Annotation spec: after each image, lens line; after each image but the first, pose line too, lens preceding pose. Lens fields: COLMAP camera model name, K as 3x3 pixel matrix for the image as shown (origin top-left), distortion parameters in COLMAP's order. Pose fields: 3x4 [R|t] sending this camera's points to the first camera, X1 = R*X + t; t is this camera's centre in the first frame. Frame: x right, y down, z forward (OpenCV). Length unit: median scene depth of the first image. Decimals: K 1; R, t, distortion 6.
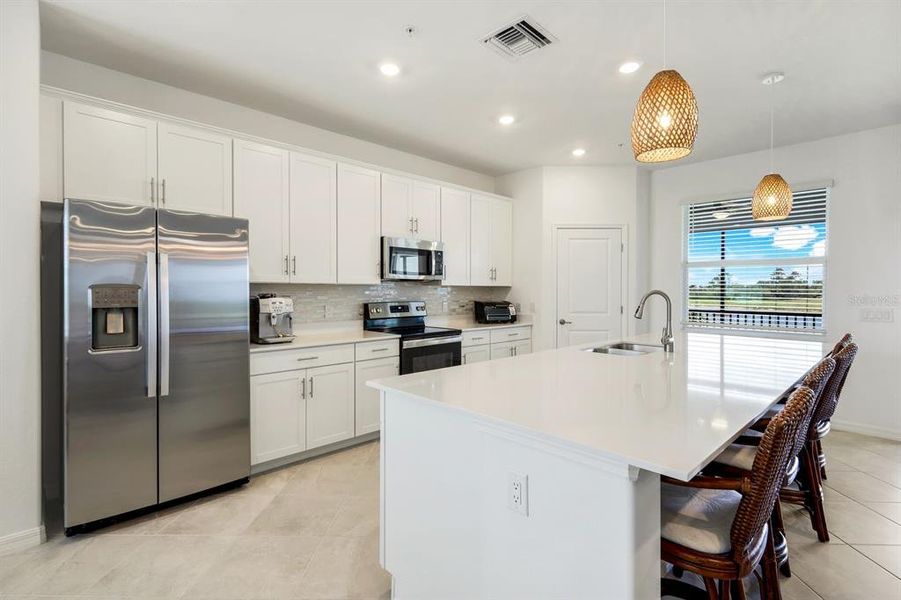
lens RADIAL K [[430.3, 0, 459.0], [0, 430.3, 297.0], [0, 0, 1]] dist [0.002946, 0.000005]
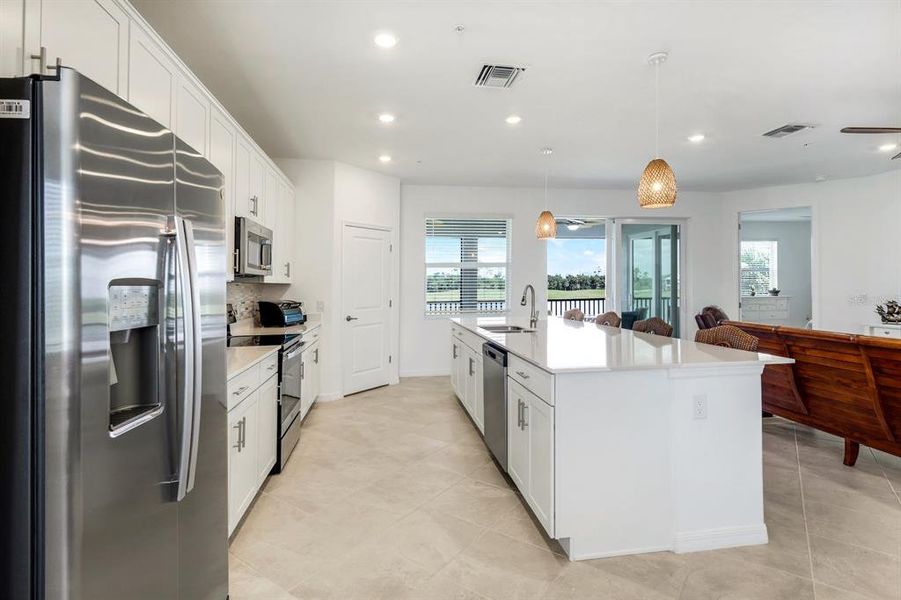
lens RADIAL K [[430.3, 0, 467.5], [0, 430.3, 283.1], [0, 0, 1]] dist [0.002946, 0.000005]
pose [[0.581406, -0.006659, 0.813586, -0.646693], [0.029851, 0.999468, -0.013152, -0.005472], [-0.813066, 0.031933, 0.581296, 0.290309]]
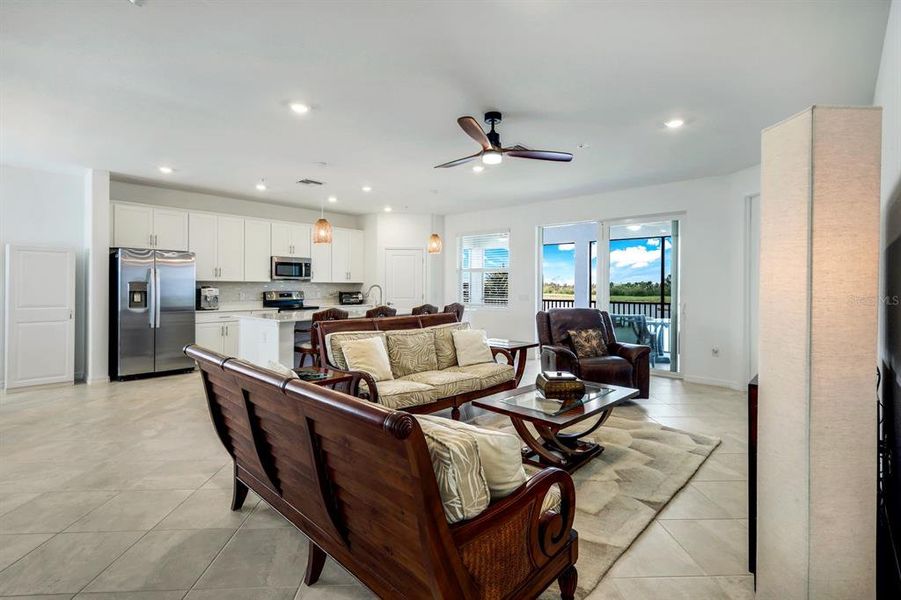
lens RADIAL K [[430.3, 0, 456.4], [0, 430.3, 287.1], [0, 0, 1]] dist [0.002946, 0.000005]
pose [[0.998148, 0.001457, 0.060808, 0.618252], [-0.000545, 0.999887, -0.015009, 0.026383], [-0.060823, 0.014948, 0.998037, -1.113461]]
